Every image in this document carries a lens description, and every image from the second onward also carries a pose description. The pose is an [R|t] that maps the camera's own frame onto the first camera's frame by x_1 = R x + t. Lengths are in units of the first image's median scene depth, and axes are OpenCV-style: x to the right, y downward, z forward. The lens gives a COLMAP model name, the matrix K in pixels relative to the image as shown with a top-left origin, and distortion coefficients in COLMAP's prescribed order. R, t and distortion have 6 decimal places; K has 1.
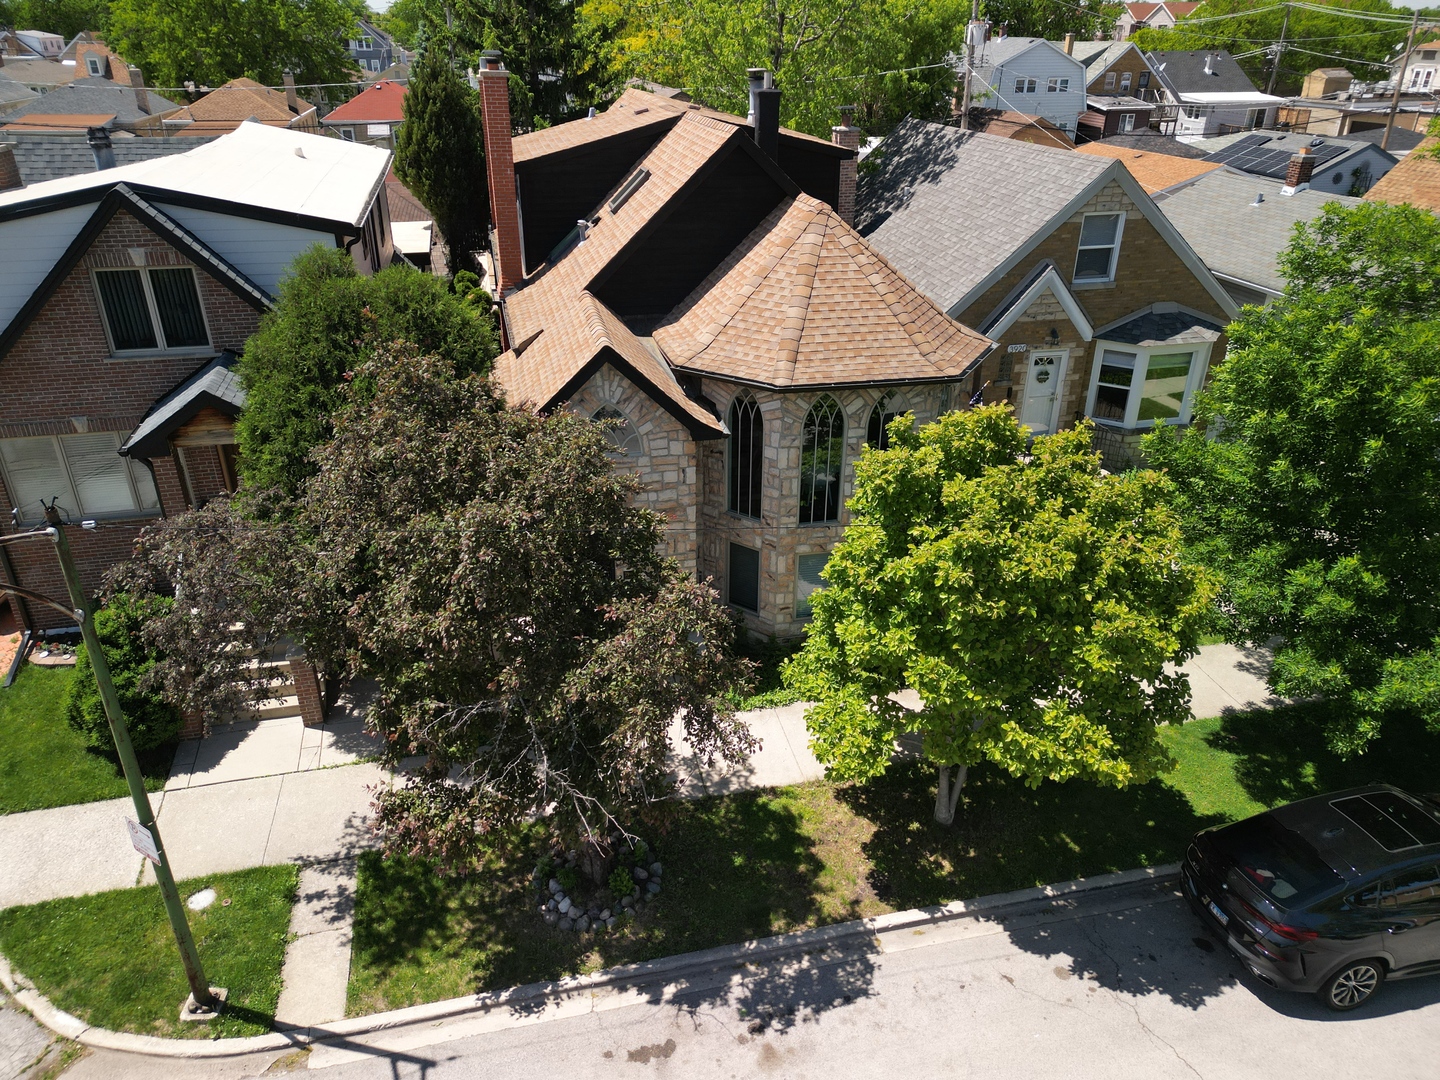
lens RADIAL K [[1002.5, 0, 719.6], [0, 1002.5, 536.3], [0, 0, 1]] dist [0.049628, -0.005486]
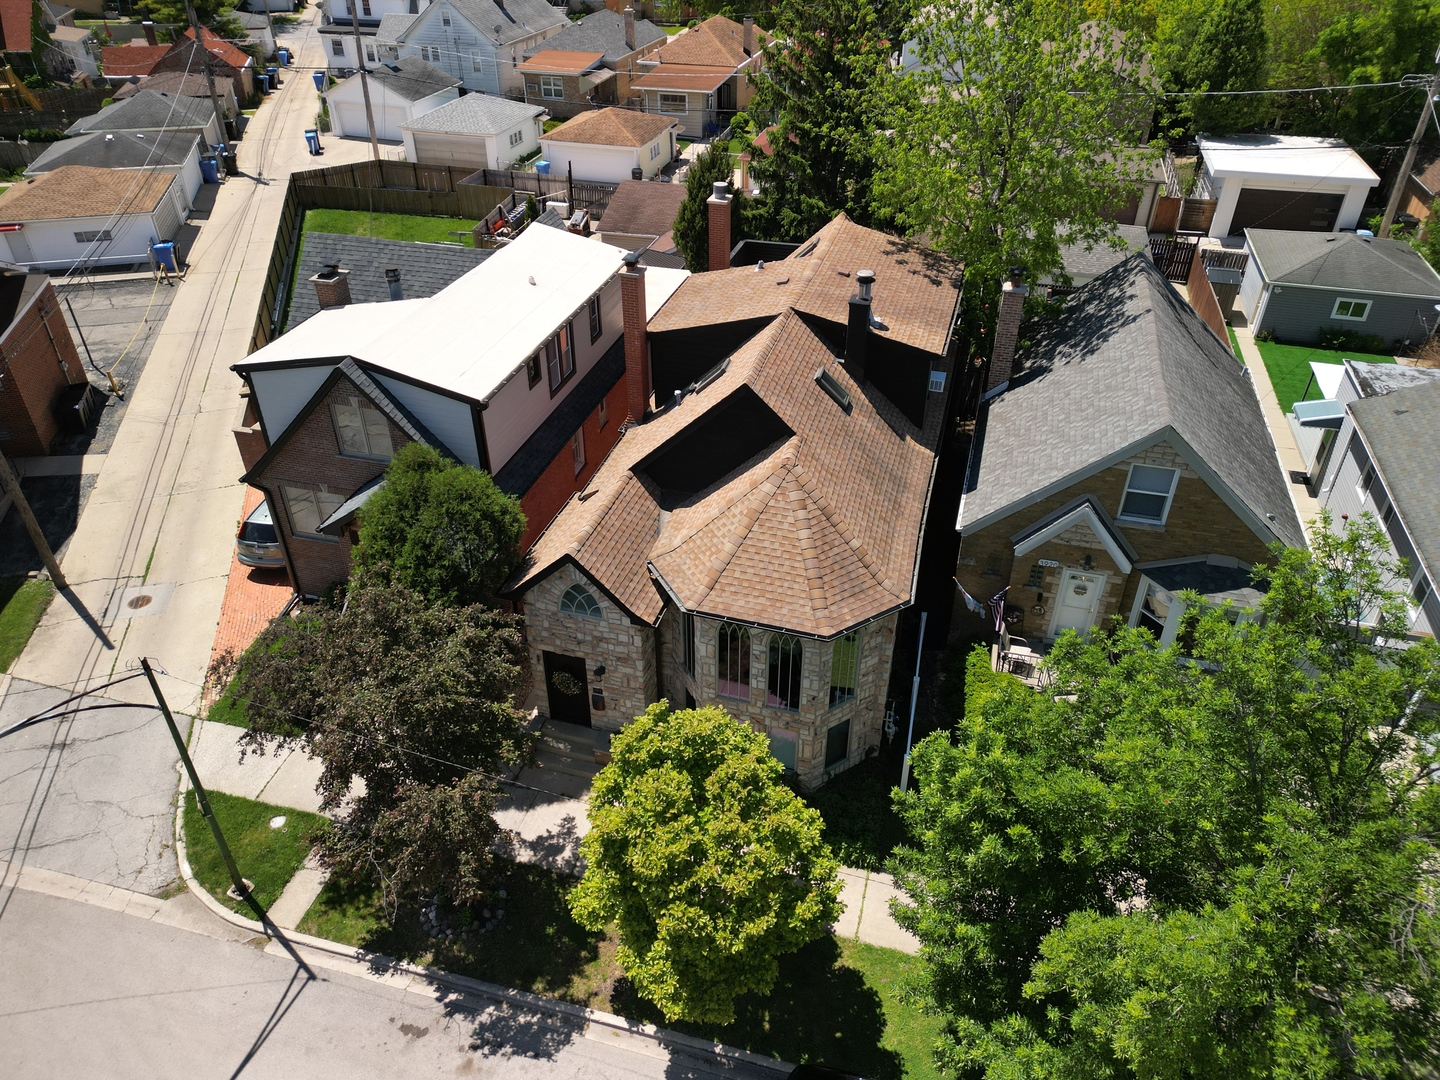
lens RADIAL K [[1002.5, 0, 712.4], [0, 1002.5, 539.9], [0, 0, 1]] dist [0.049628, -0.005486]
pose [[0.877651, 0.266804, -0.398177, 0.732161], [-0.210434, 0.960889, 0.180026, -0.597333], [0.430635, -0.074210, 0.899470, -0.198356]]
